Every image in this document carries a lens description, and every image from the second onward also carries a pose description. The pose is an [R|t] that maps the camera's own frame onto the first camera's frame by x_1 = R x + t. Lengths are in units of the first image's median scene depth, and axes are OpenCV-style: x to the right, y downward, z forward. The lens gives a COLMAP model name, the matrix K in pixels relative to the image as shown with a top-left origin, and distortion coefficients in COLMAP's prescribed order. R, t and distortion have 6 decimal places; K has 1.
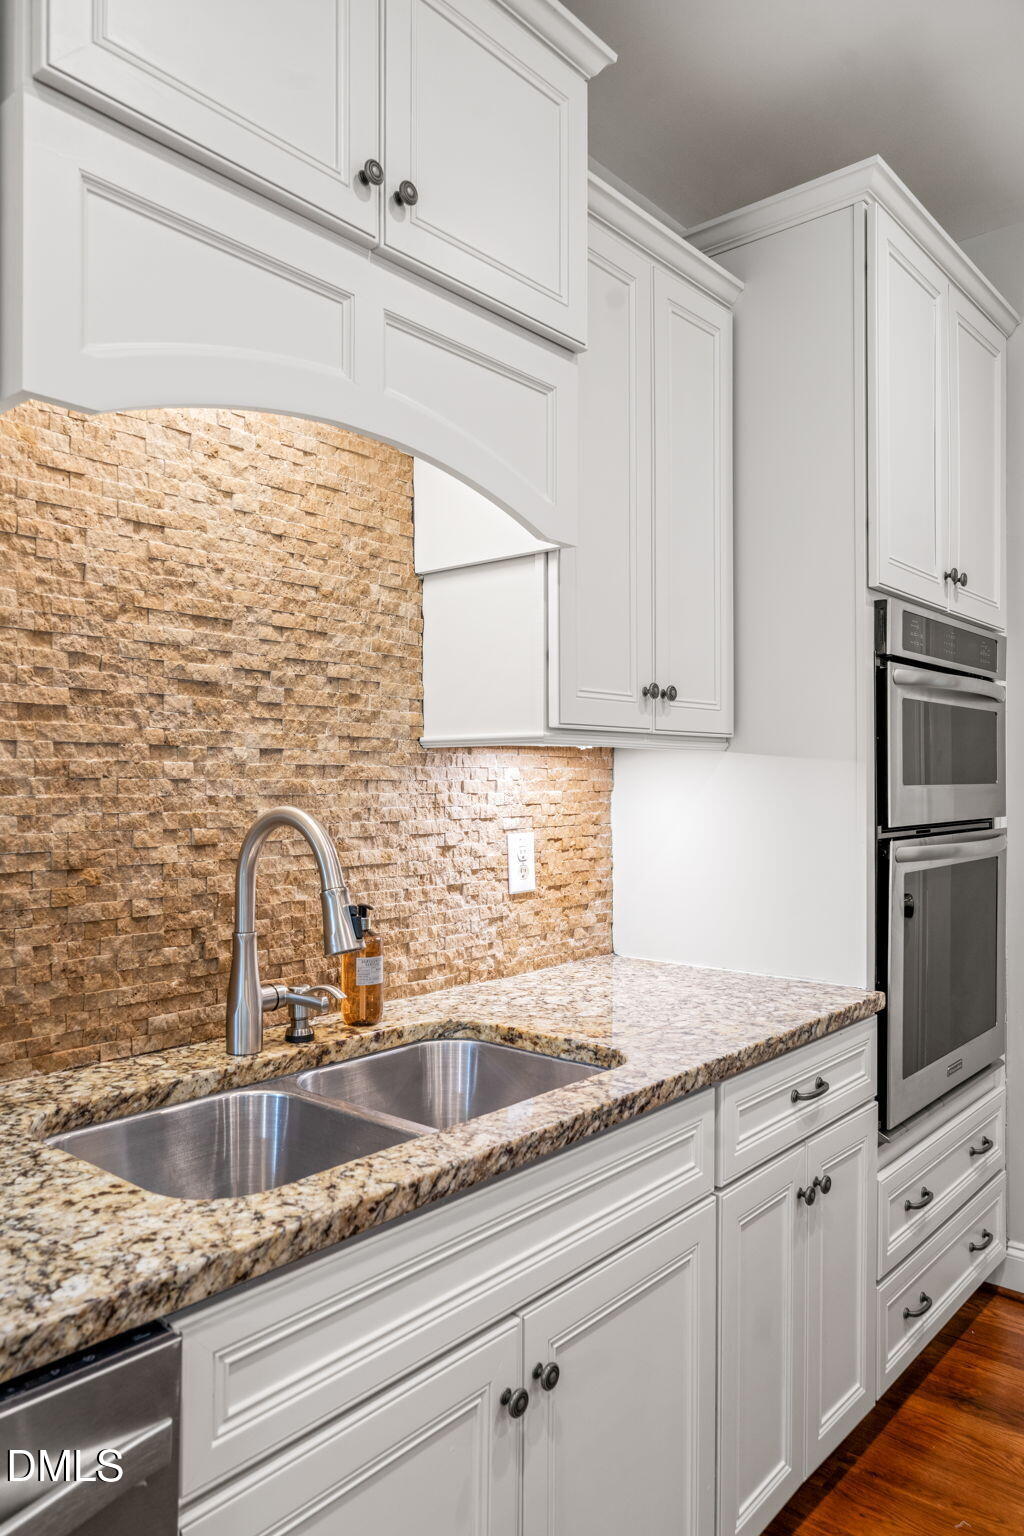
lens RADIAL K [[1059.5, 0, 495.7], [0, 1059.5, 774.4], [0, 0, 1]] dist [-0.009936, 0.001518]
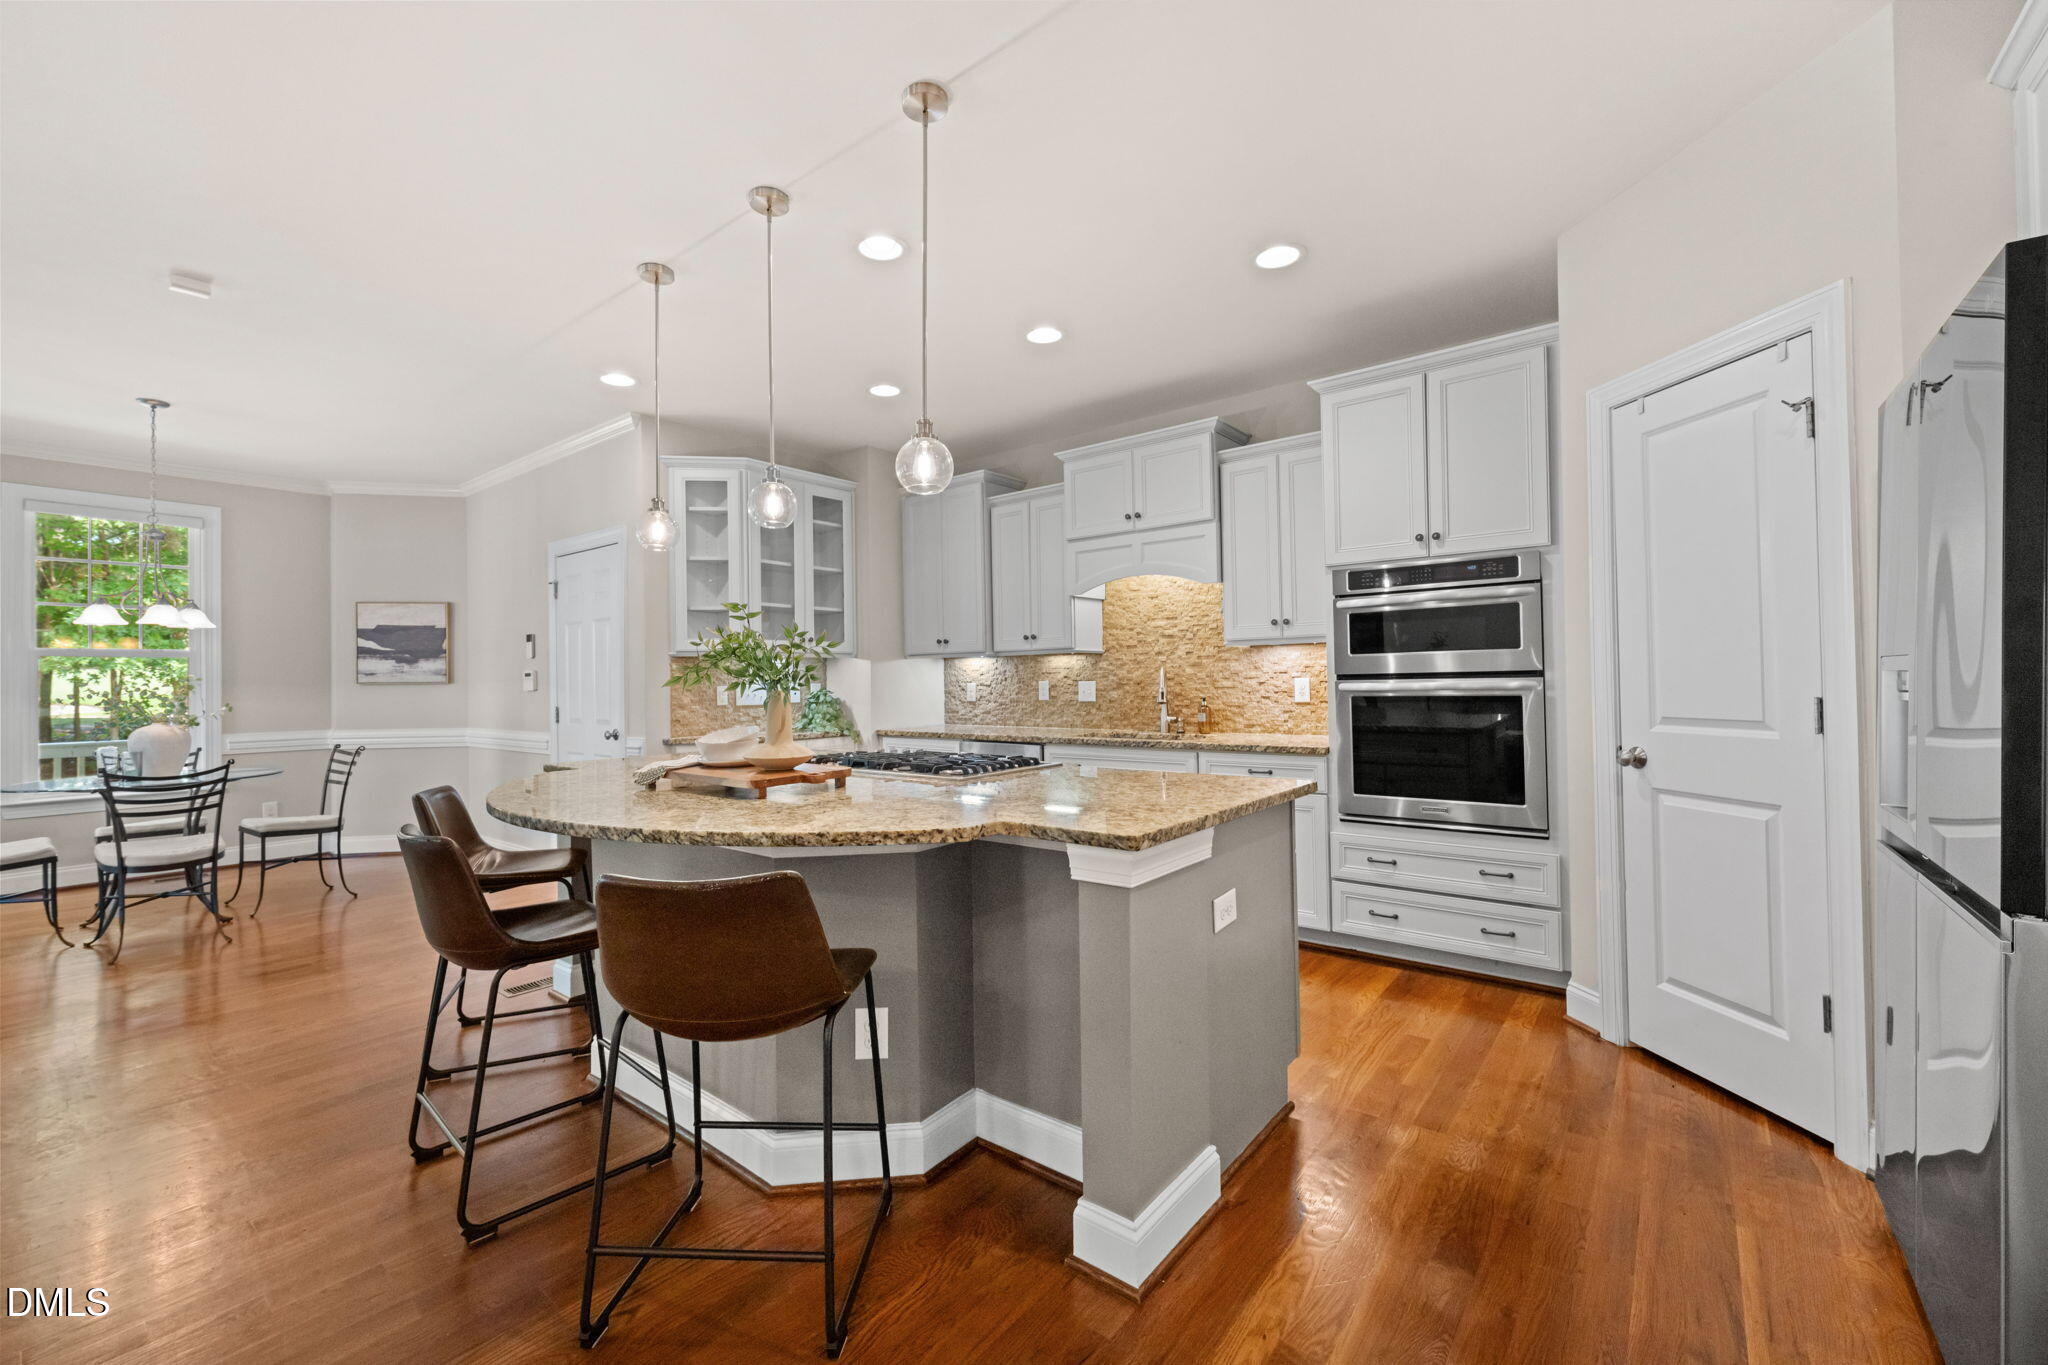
lens RADIAL K [[822.4, 0, 1005.0], [0, 822.4, 672.1], [0, 0, 1]] dist [0.000676, -0.000046]
pose [[0.030265, -0.009654, -0.999495, 2.294224], [0.025365, 0.999639, -0.008888, 0.047544], [0.999220, -0.025084, 0.030499, 0.289644]]
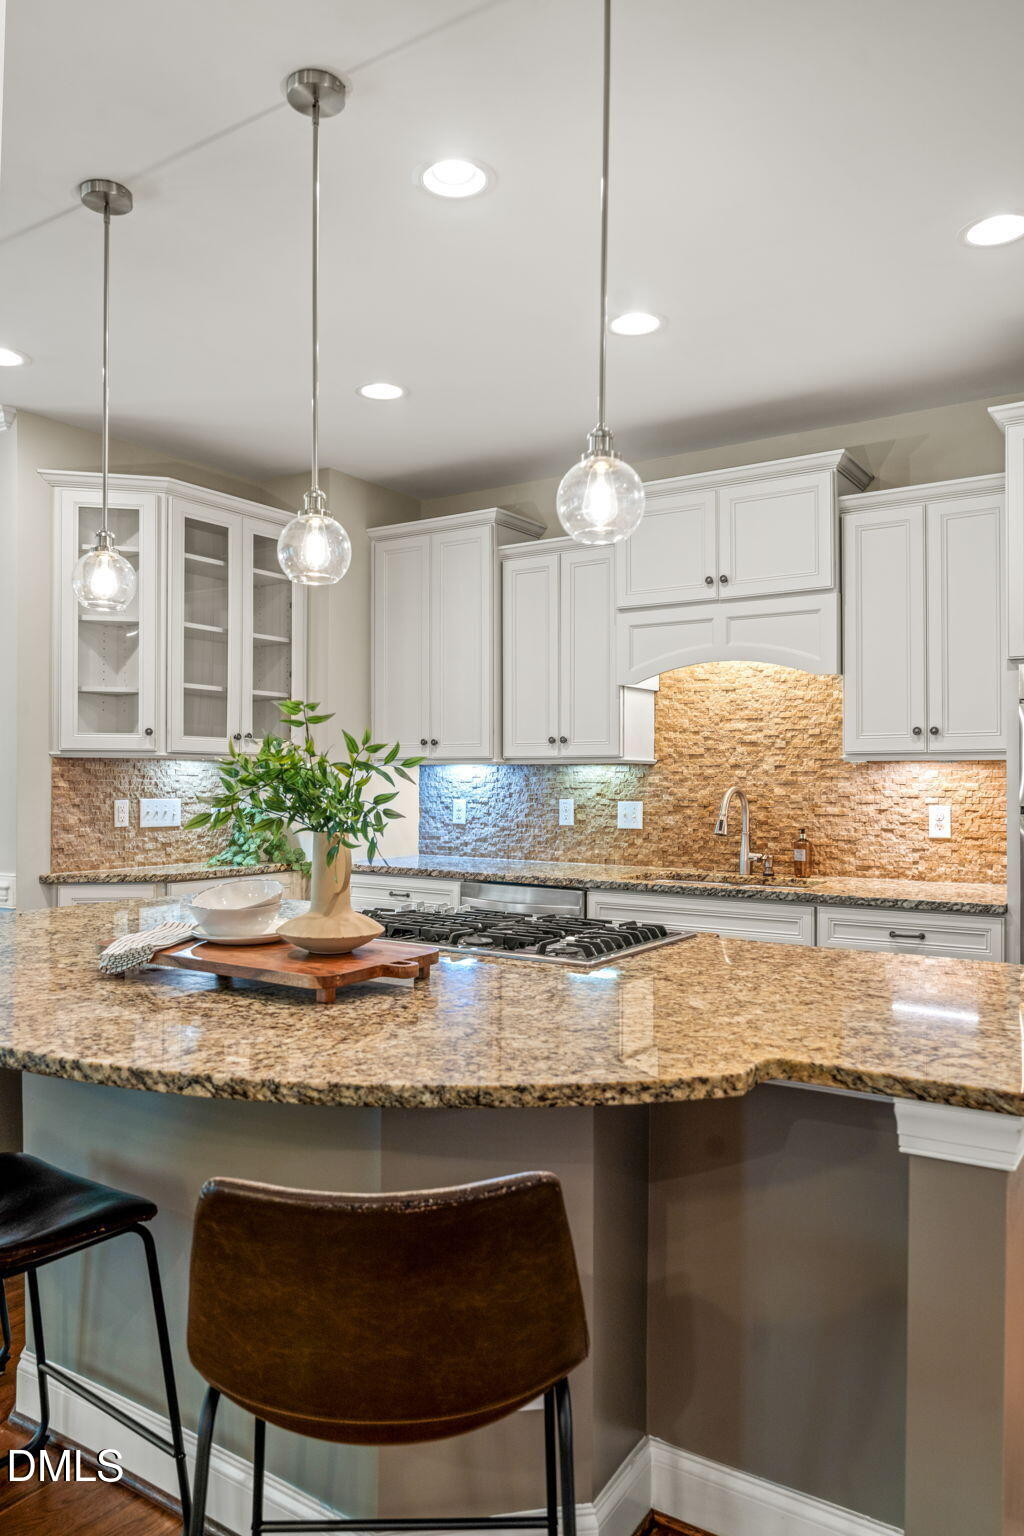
lens RADIAL K [[1059.5, 0, 495.7], [0, 1059.5, 774.4], [0, 0, 1]] dist [-0.009936, 0.001518]
pose [[0.118822, -0.004071, -0.992907, 2.099858], [0.006845, 0.999971, -0.003281, 0.001041], [0.992892, -0.006406, 0.118847, 0.009400]]
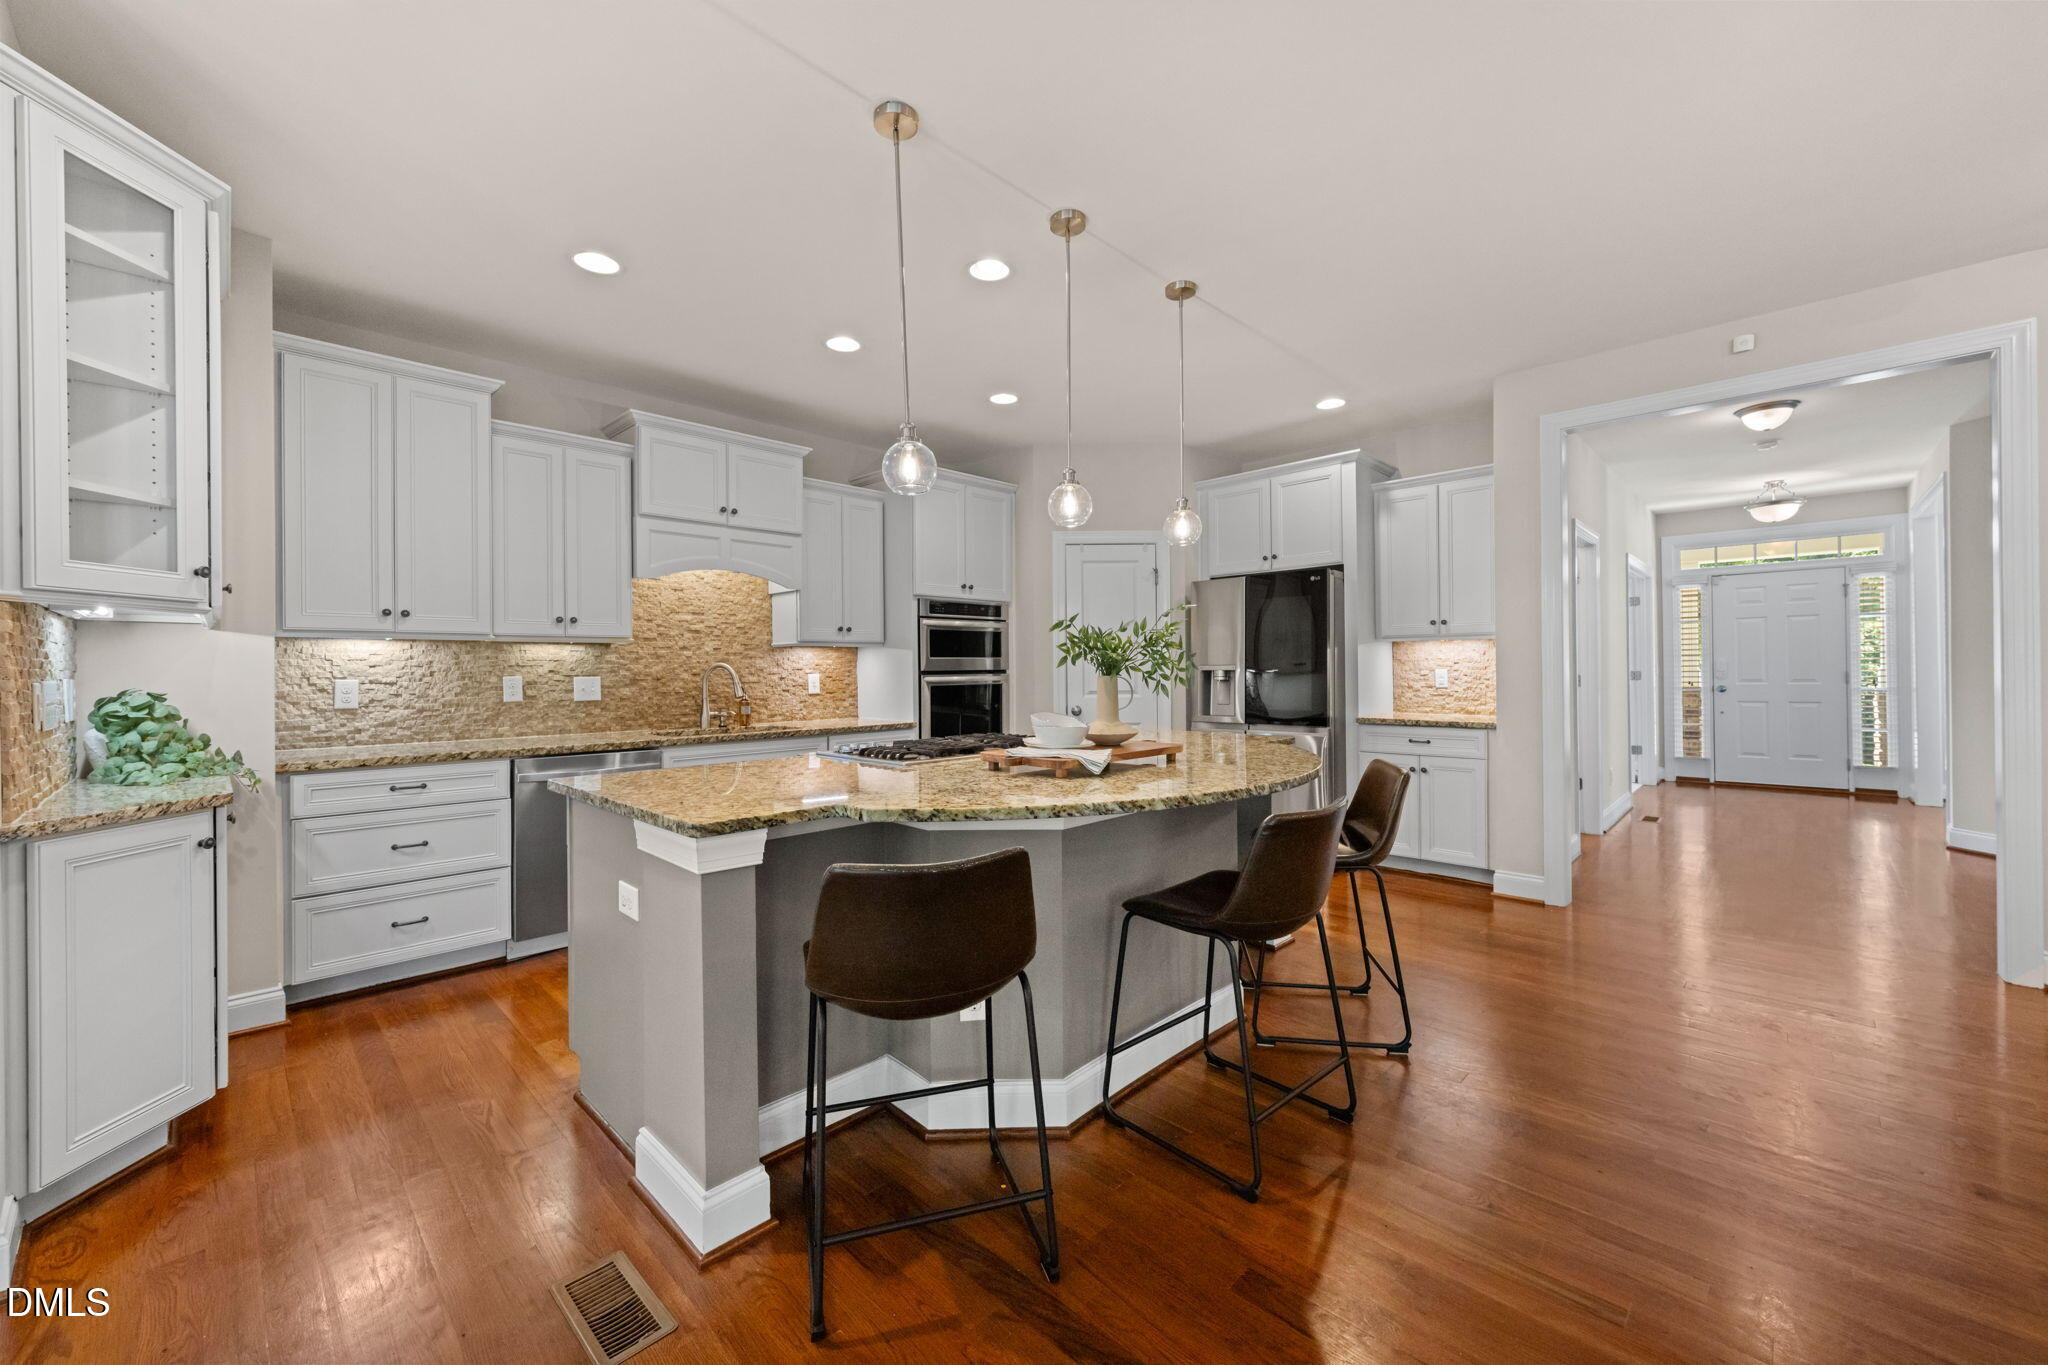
lens RADIAL K [[802.7, 0, 1020.2], [0, 802.7, 671.3], [0, 0, 1]] dist [-0.000242, 0.000027]
pose [[0.998147, -0.005935, -0.060557, 0.907381], [0.006699, 0.999901, 0.012410, 0.025667], [0.060477, -0.012793, 0.998088, -1.534162]]
